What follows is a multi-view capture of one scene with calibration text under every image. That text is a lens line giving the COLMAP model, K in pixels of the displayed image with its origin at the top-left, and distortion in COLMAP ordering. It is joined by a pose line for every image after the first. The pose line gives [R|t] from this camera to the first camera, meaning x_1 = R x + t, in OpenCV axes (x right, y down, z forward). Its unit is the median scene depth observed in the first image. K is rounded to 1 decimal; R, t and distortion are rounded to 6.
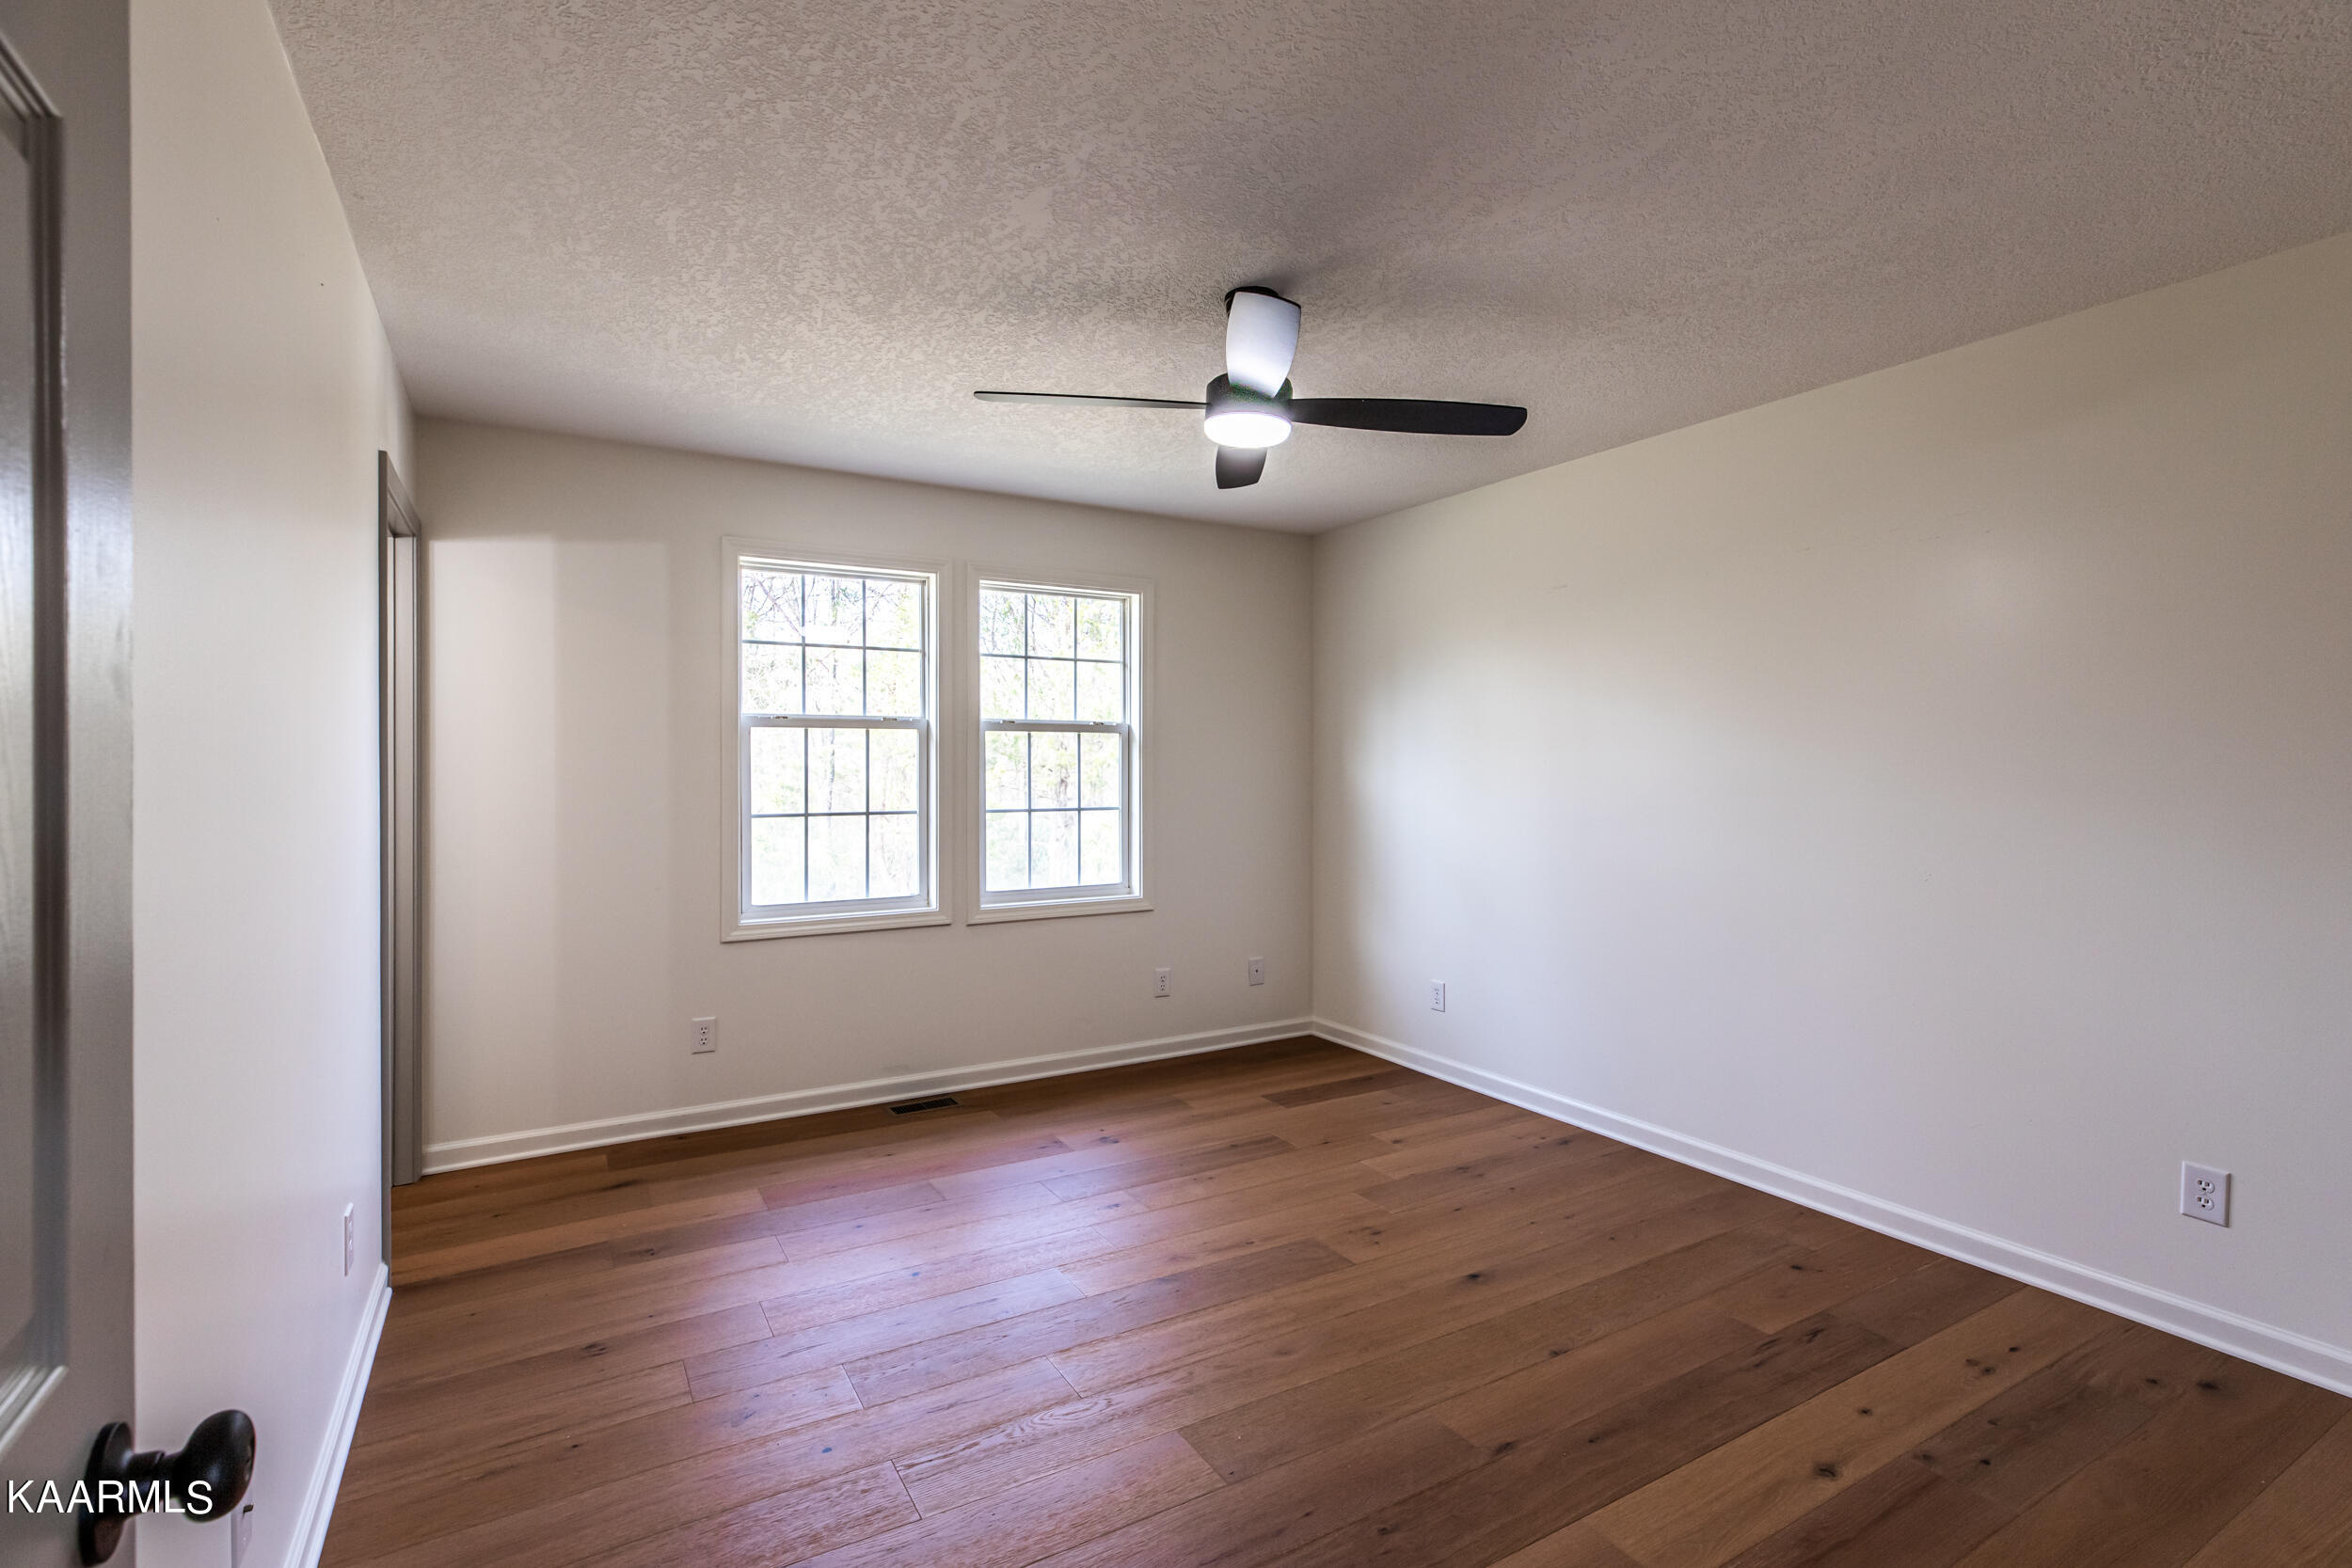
lens RADIAL K [[1102.4, 0, 1176.0], [0, 1102.4, 784.0], [0, 0, 1]] dist [0.042751, -0.016543]
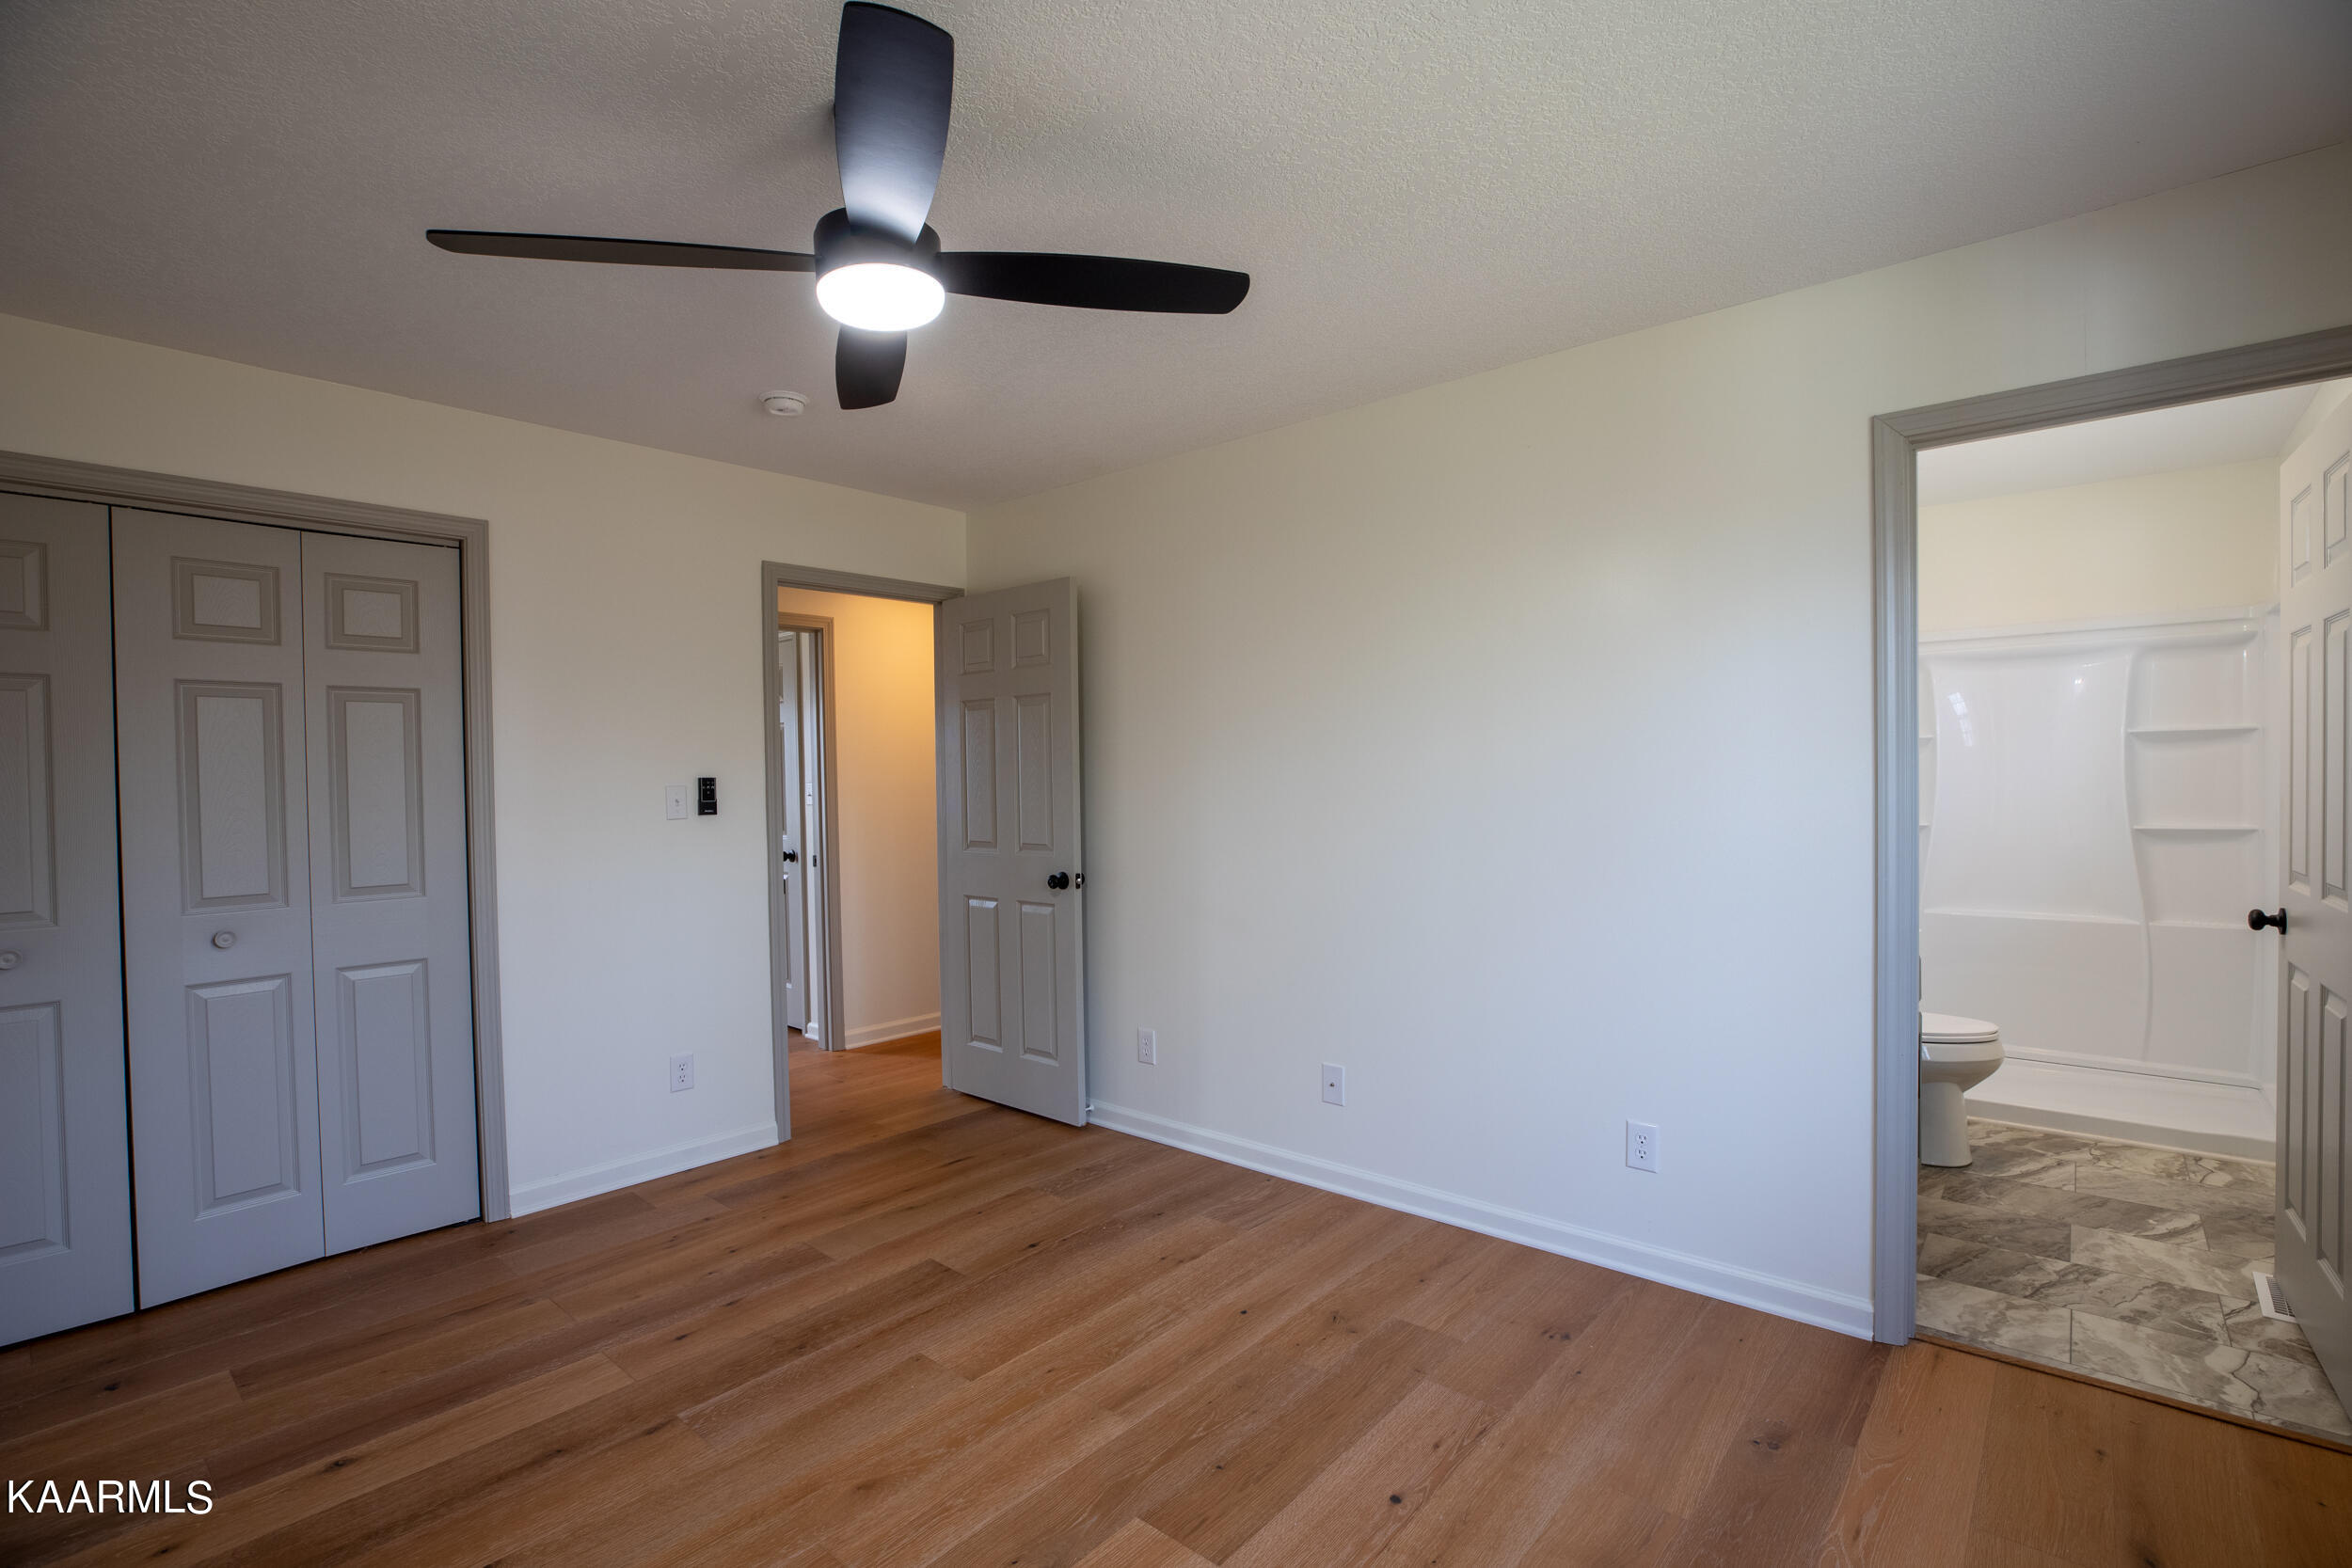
lens RADIAL K [[1082.3, 0, 1181.3], [0, 1082.3, 804.3], [0, 0, 1]] dist [-0.002616, -0.000188]
pose [[-0.945022, 0.014983, -0.326664, 0.099251], [0.005461, 0.999534, 0.030047, -0.030044], [0.326962, 0.026611, -0.944663, 1.508573]]
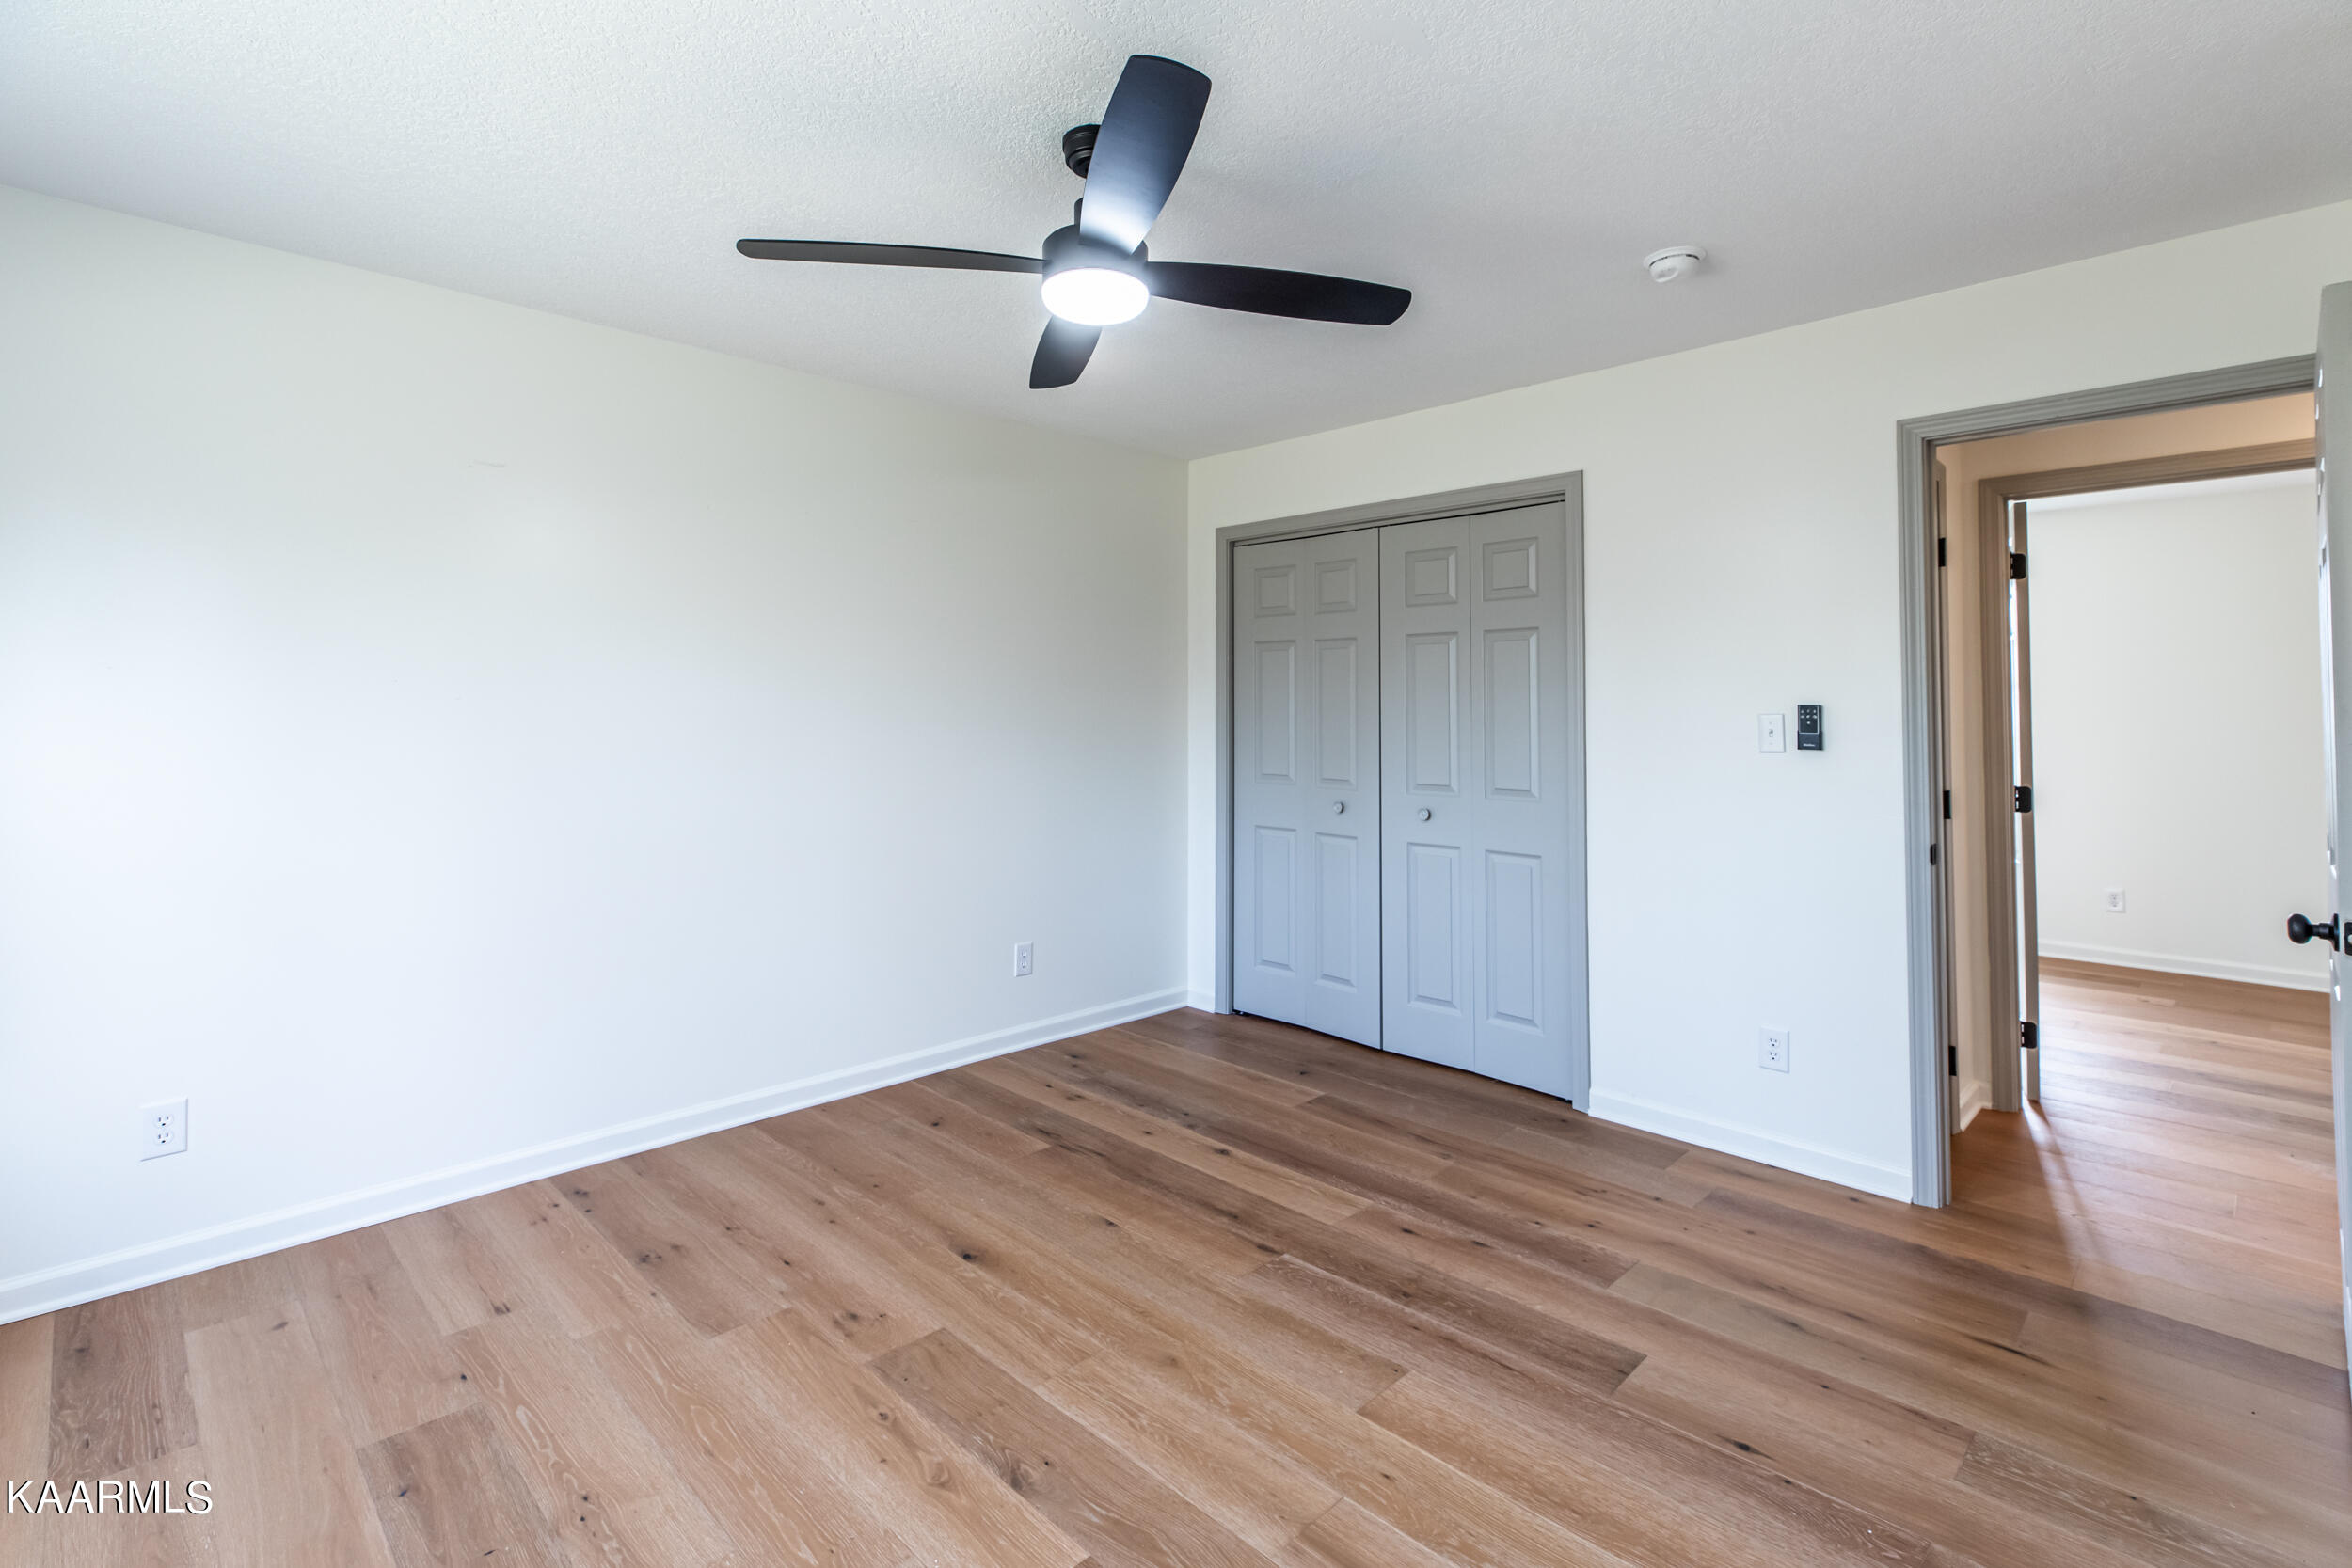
lens RADIAL K [[1091.7, 0, 1171.6], [0, 1091.7, 710.5], [0, 0, 1]] dist [0.005055, 0.000443]
pose [[-0.257974, -0.005744, 0.966135, -0.636201], [0.000707, 0.999981, 0.006134, -0.027912], [-0.966152, 0.002266, -0.257965, 1.008184]]
